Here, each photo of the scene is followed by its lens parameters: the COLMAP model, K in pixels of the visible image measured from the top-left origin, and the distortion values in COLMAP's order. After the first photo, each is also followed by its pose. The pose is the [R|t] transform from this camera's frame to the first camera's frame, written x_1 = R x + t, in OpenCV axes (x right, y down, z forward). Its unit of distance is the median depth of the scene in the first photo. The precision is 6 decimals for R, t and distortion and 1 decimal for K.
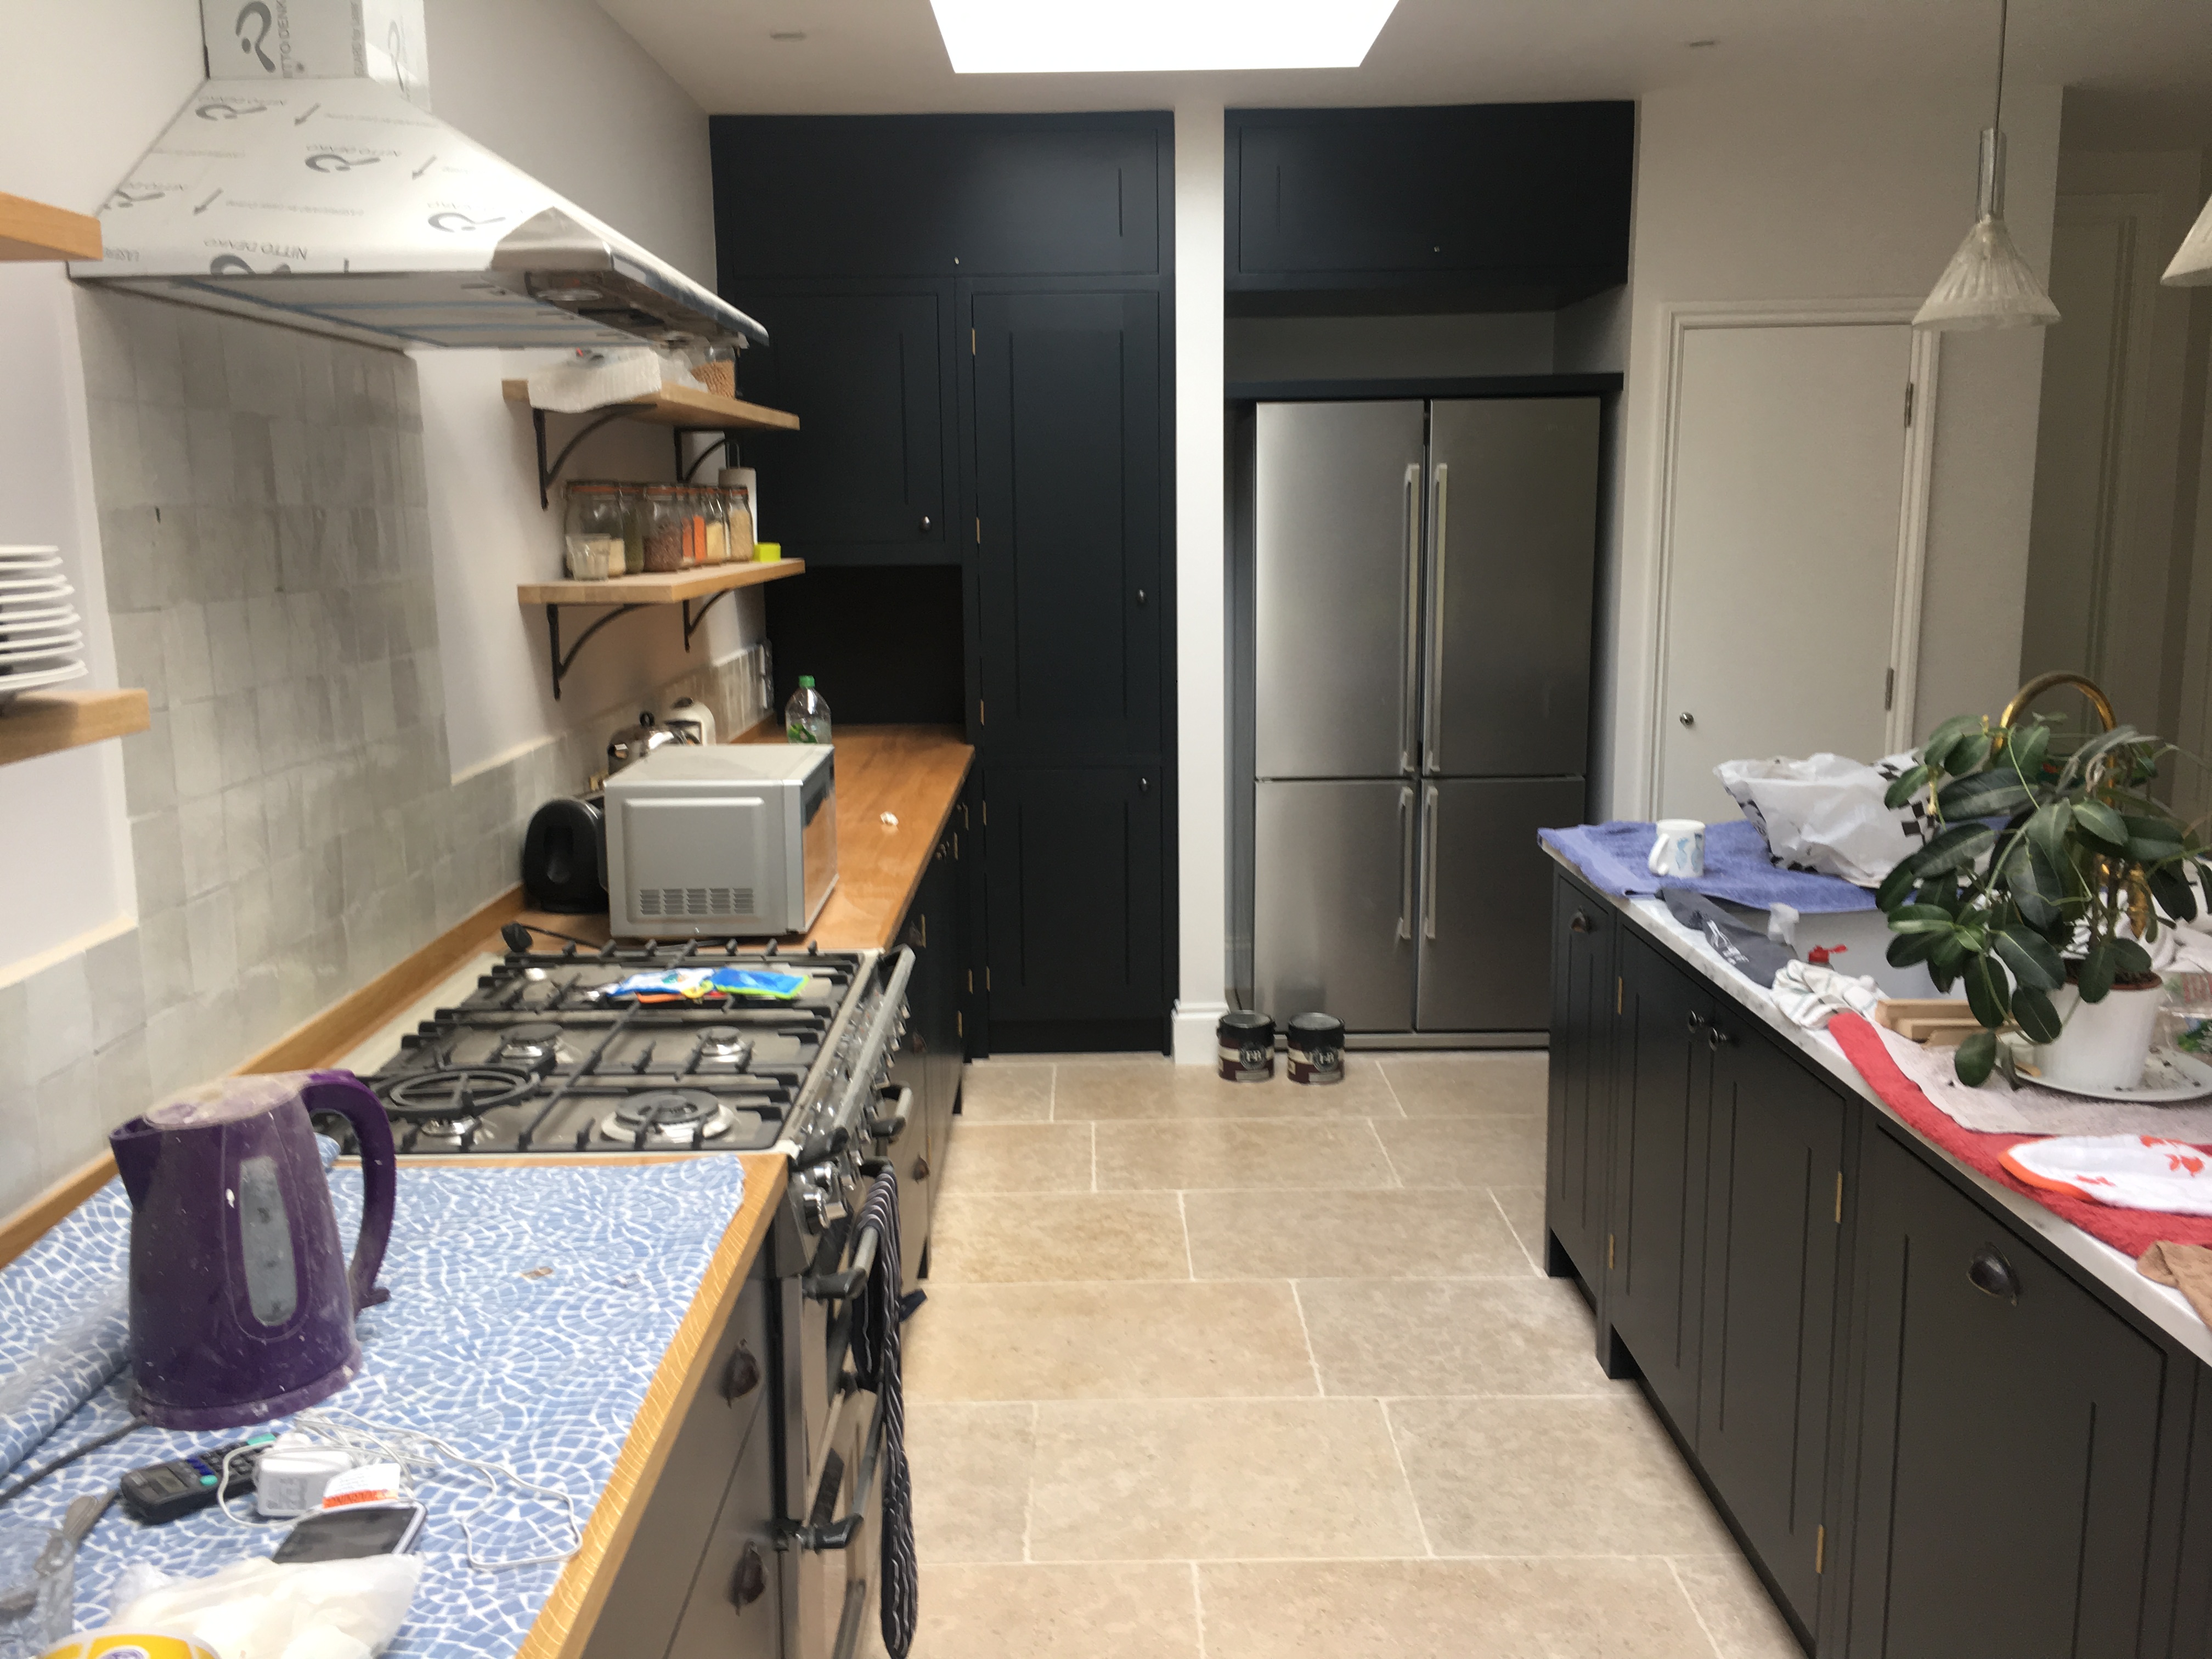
lens RADIAL K [[1865.4, 0, 1092.6], [0, 1865.4, 827.4], [0, 0, 1]] dist [0.090855, -0.119098]
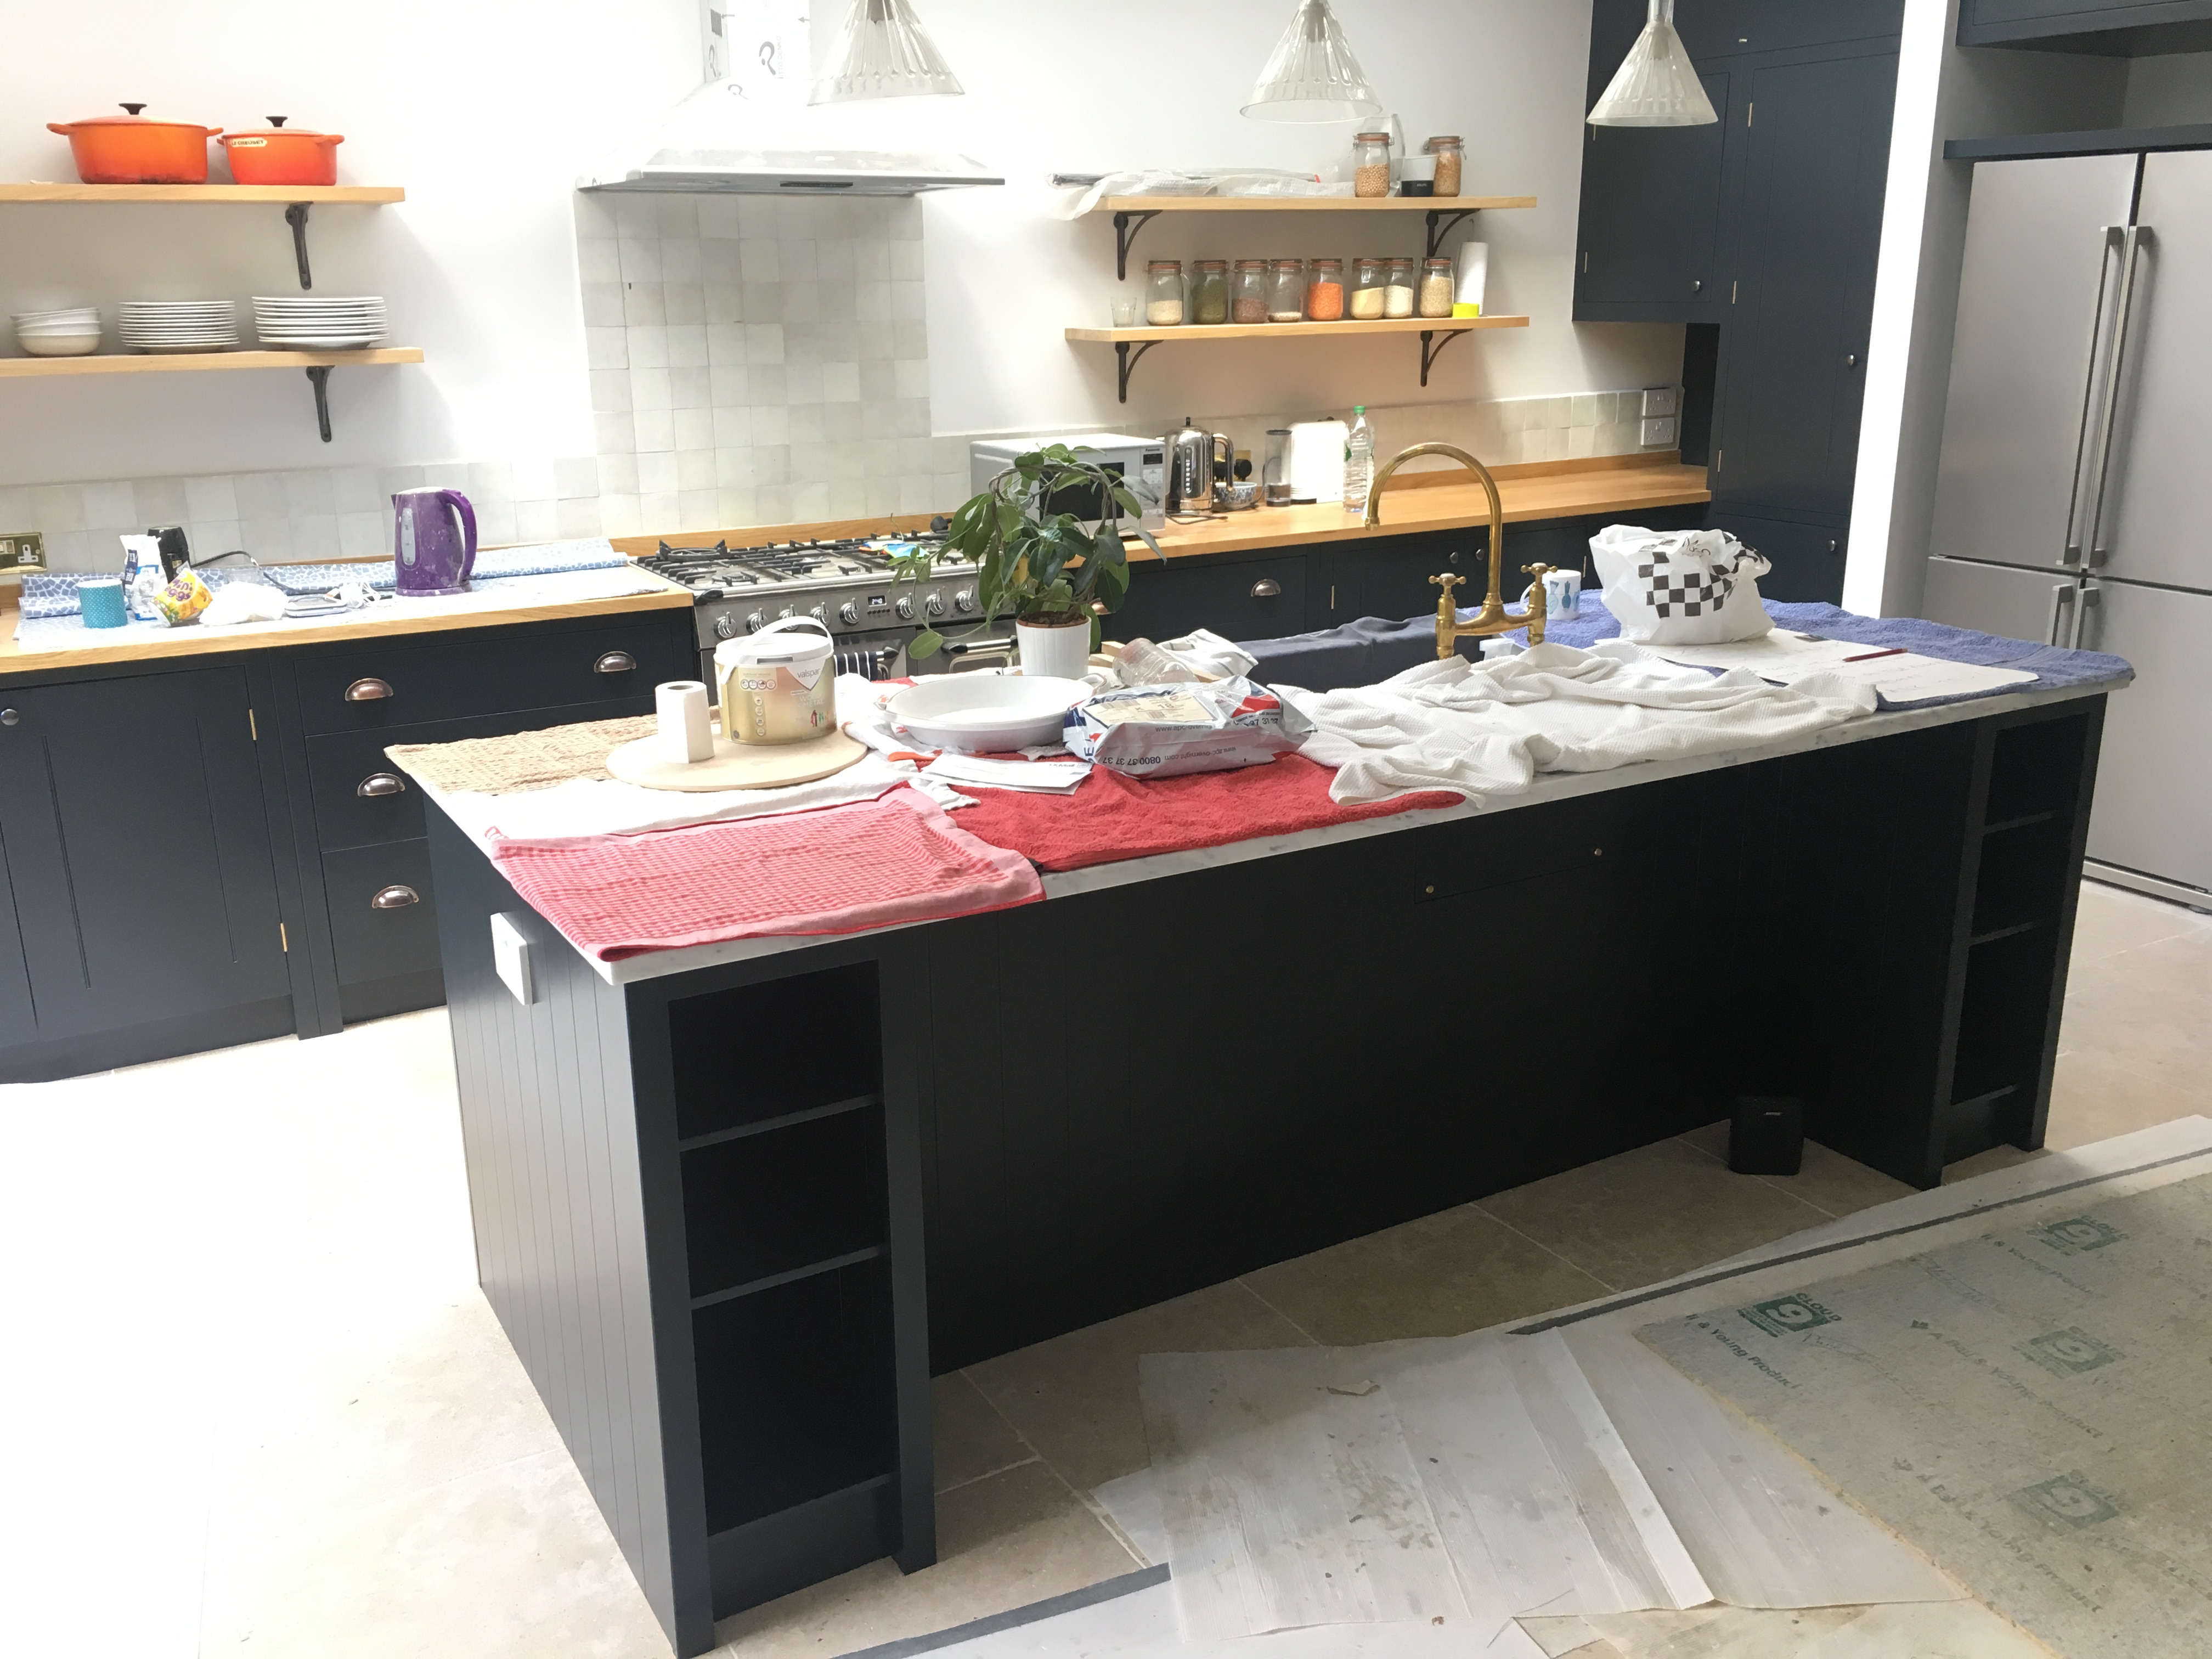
lens RADIAL K [[1865.4, 0, 1092.6], [0, 1865.4, 827.4], [0, 0, 1]] dist [0.090855, -0.119098]
pose [[0.503900, 0.253501, -0.825725, 1.047525], [-0.141929, 0.967270, 0.210343, -0.047281], [0.852022, 0.011203, 0.523386, 0.137665]]
